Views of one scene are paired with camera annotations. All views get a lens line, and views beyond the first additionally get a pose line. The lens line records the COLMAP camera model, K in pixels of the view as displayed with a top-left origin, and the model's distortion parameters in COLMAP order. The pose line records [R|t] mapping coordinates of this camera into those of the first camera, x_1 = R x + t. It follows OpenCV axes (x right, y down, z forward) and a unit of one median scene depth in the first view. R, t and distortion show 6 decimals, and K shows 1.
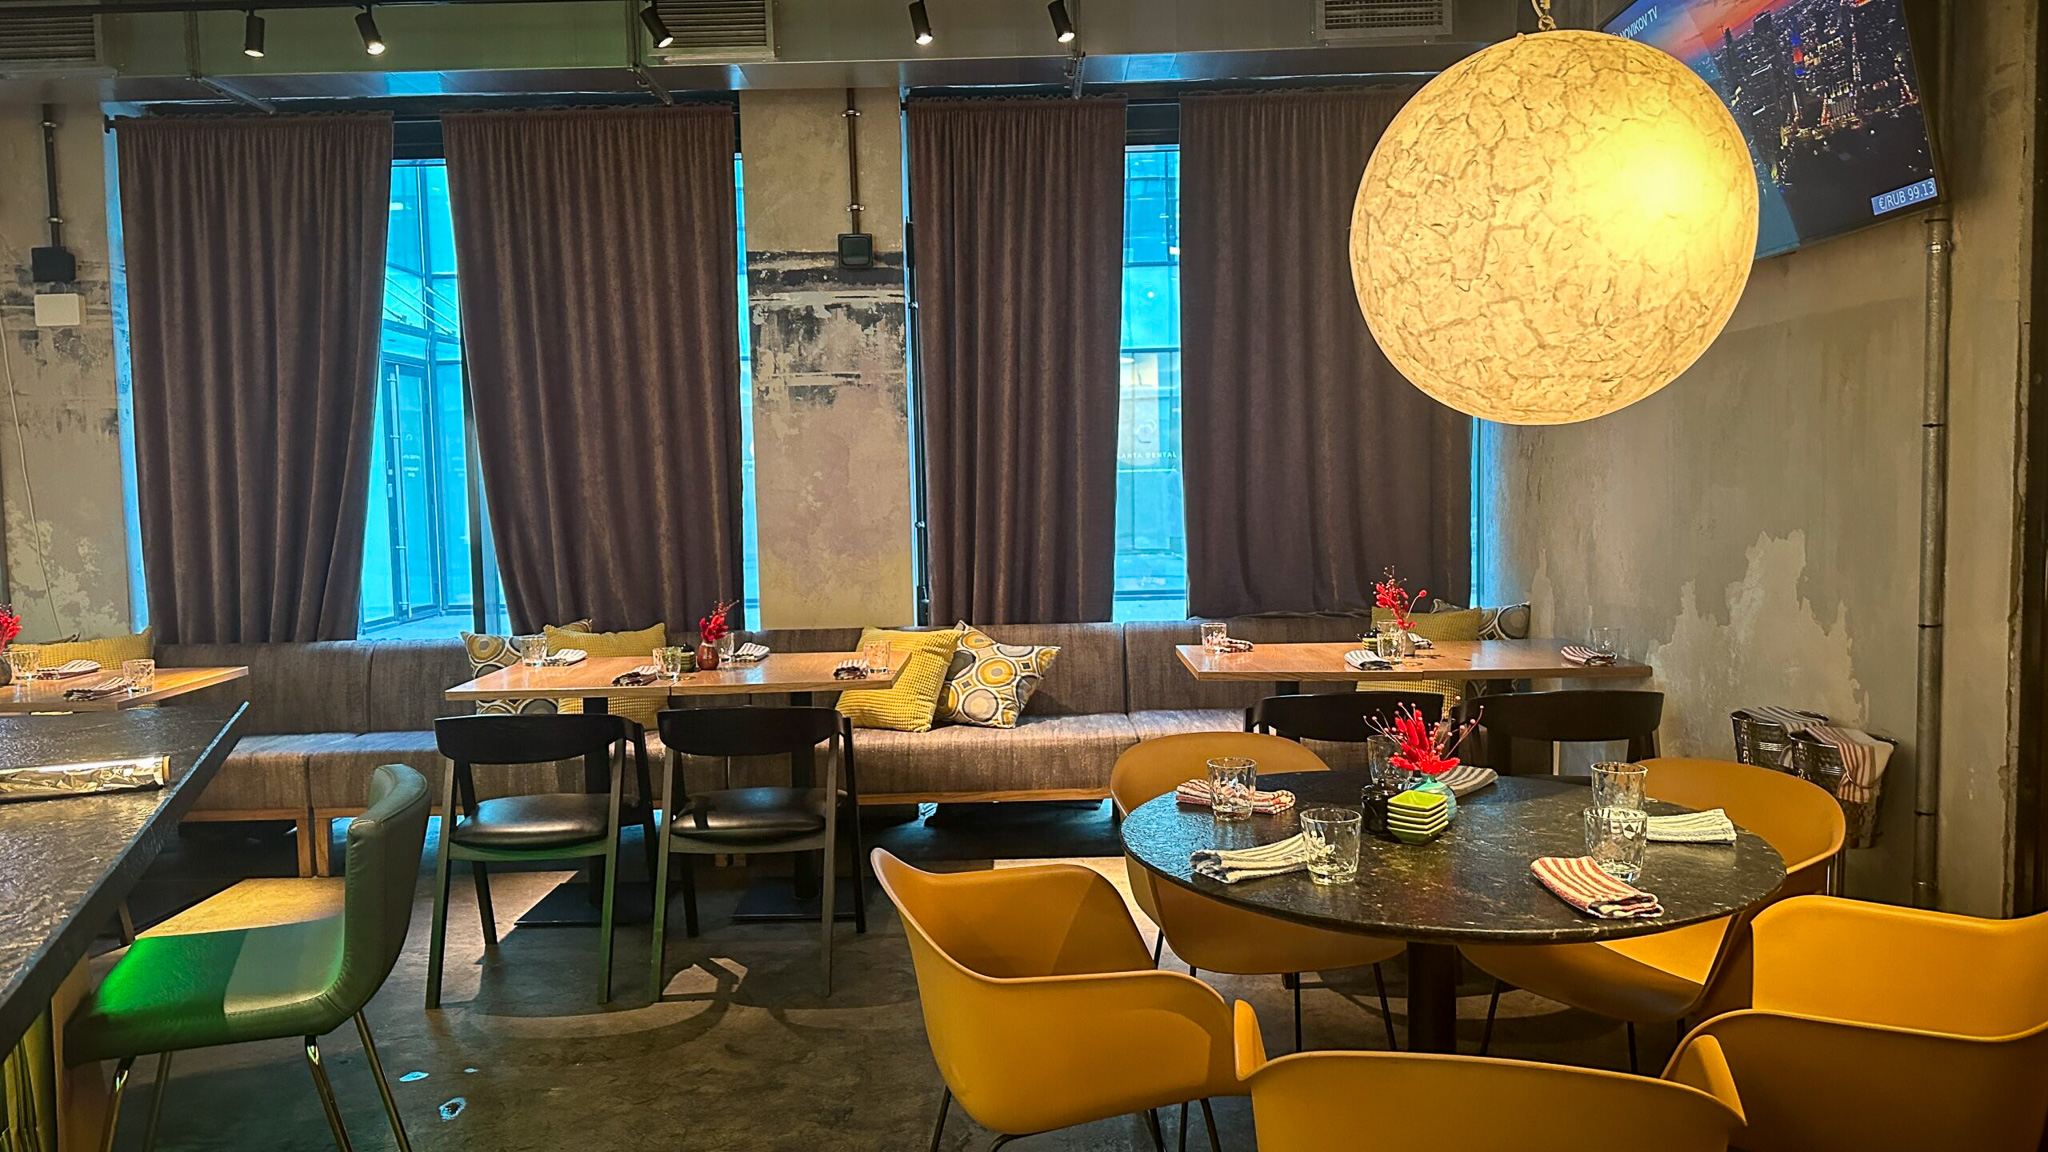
lens RADIAL K [[1418.6, 0, 1010.0], [0, 1418.6, 575.9], [0, 0, 1]] dist [0.077769, -0.095256]
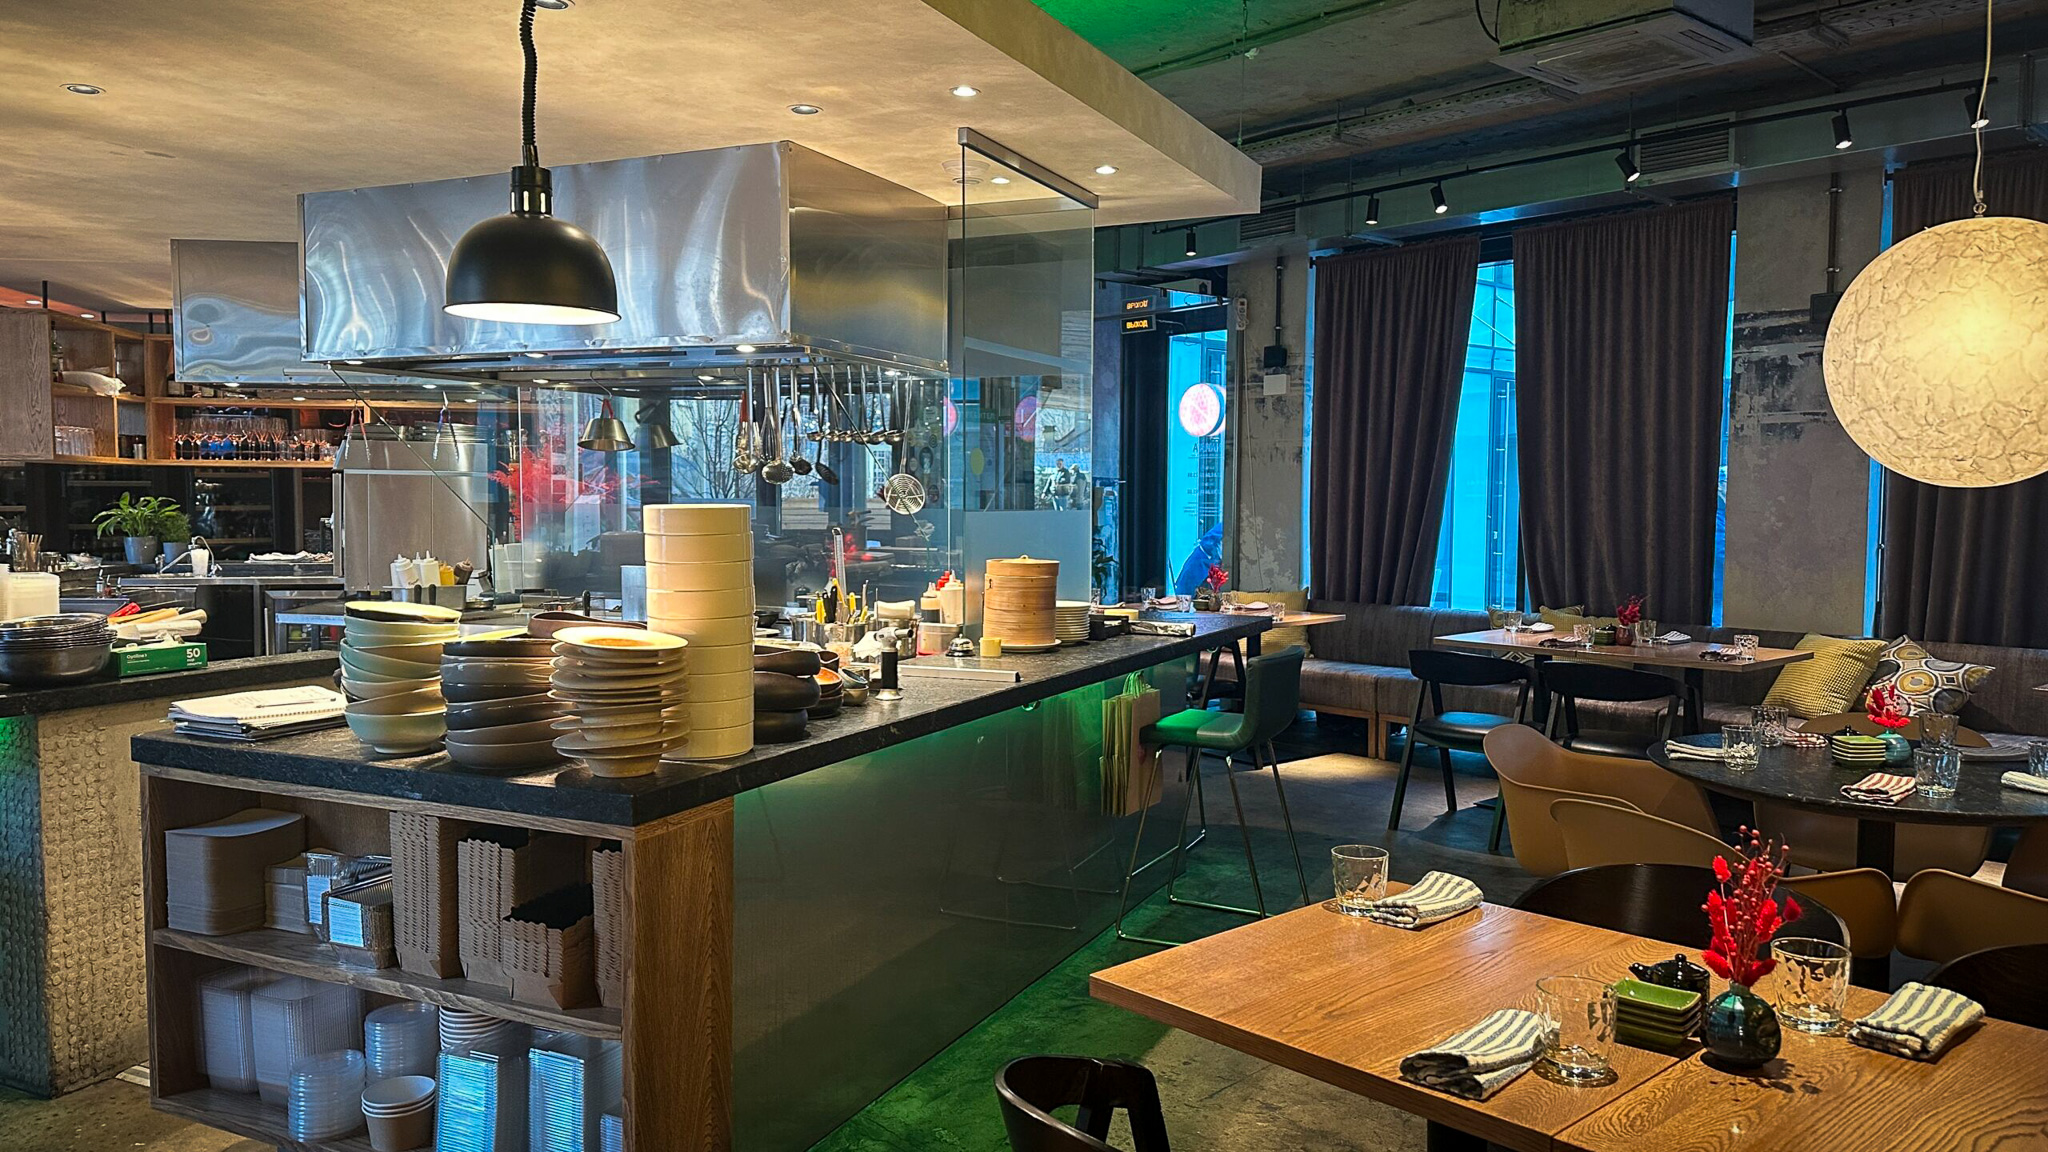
lens RADIAL K [[1418.6, 0, 1029.7], [0, 1418.6, 582.1], [0, 0, 1]] dist [0.077769, -0.095256]
pose [[0.678625, 0.069770, -0.731164, 0.319699], [-0.069501, 0.997111, 0.030641, 0.004034], [0.731190, 0.030022, 0.681513, -0.263750]]
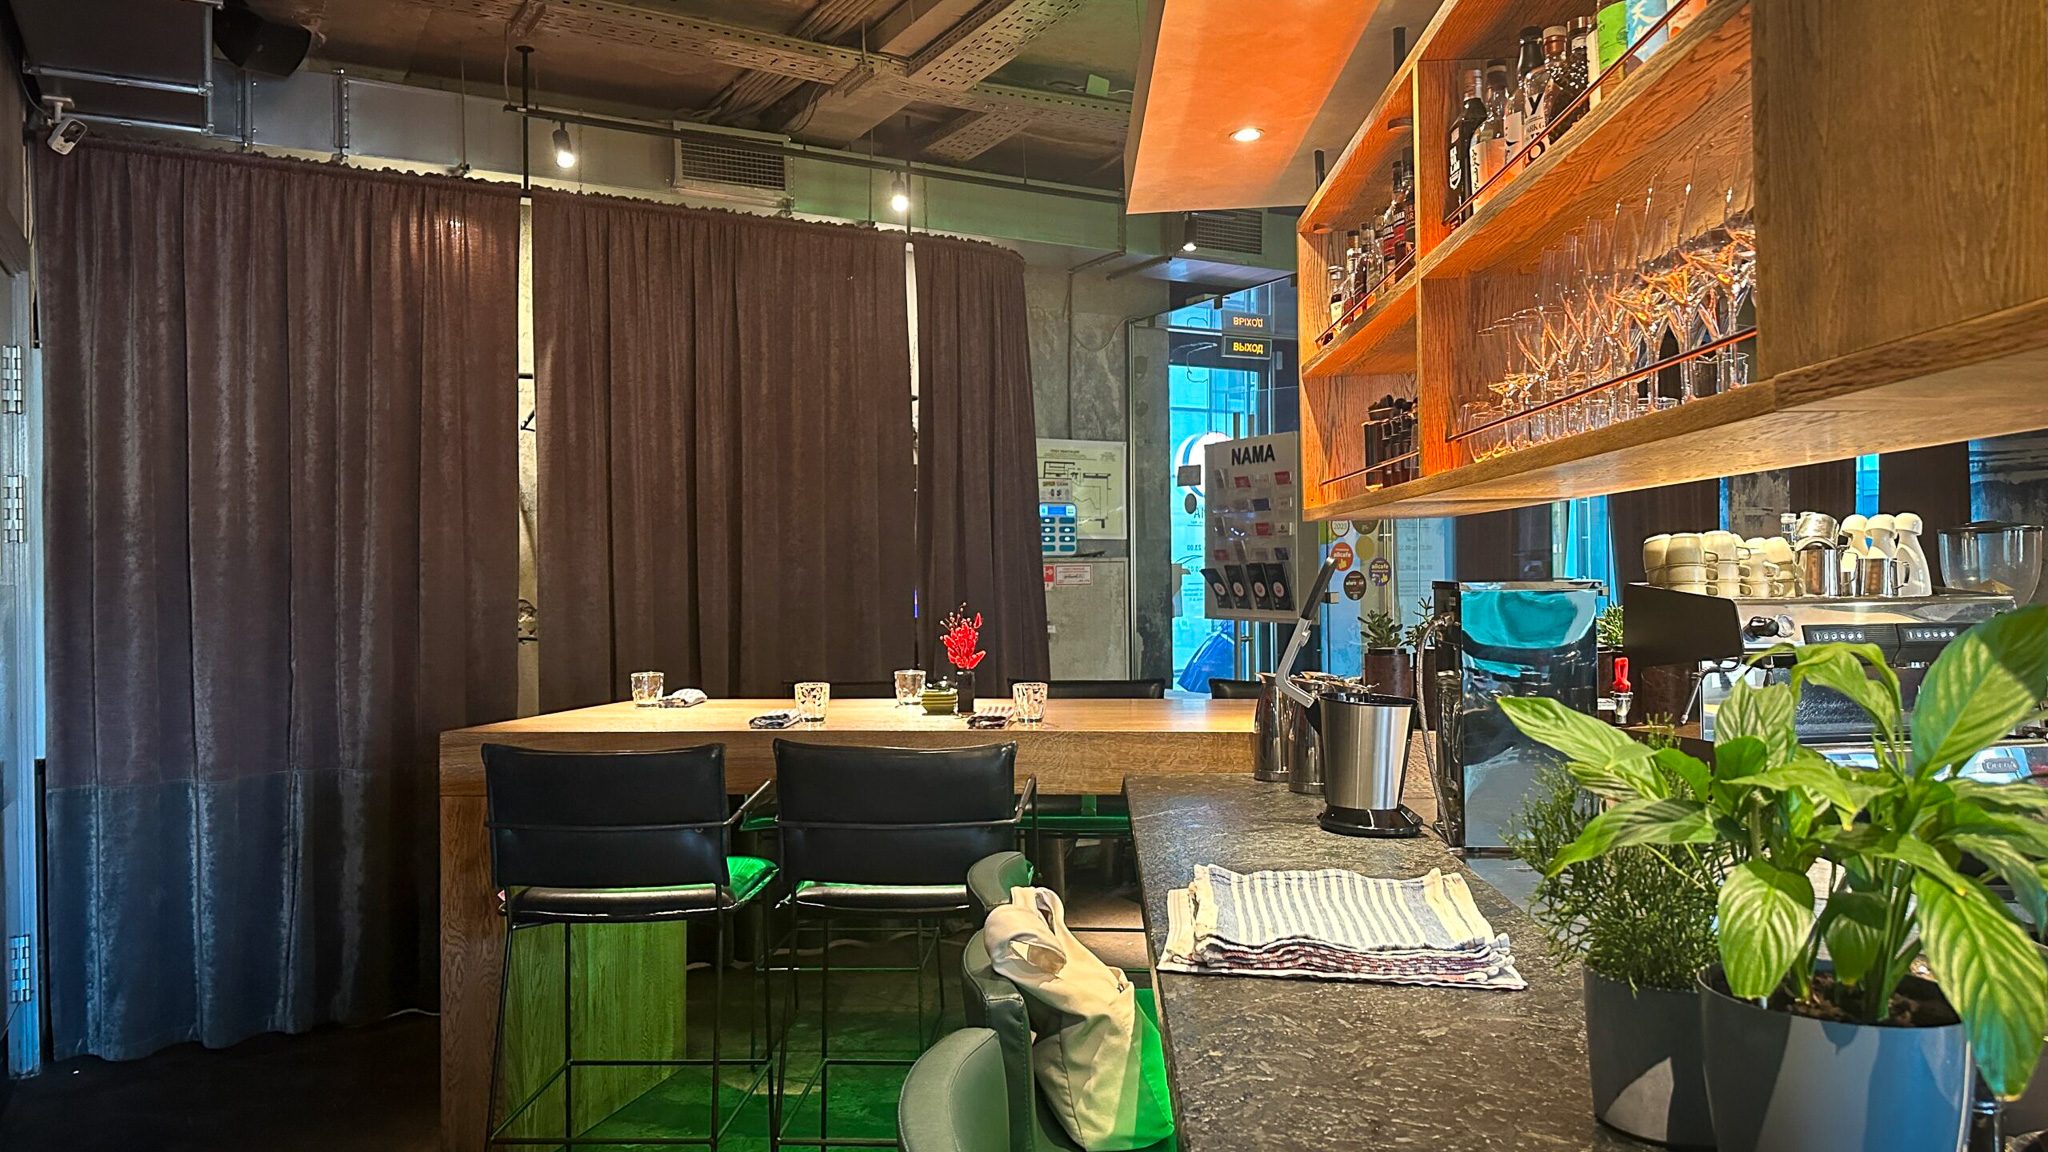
lens RADIAL K [[1418.6, 0, 1032.0], [0, 1418.6, 573.0], [0, 0, 1]] dist [0.077769, -0.095256]
pose [[0.866912, 0.012839, 0.498295, -1.692834], [0.025987, 0.997145, -0.070903, 0.028312], [-0.497783, 0.074416, 0.864103, -0.012364]]
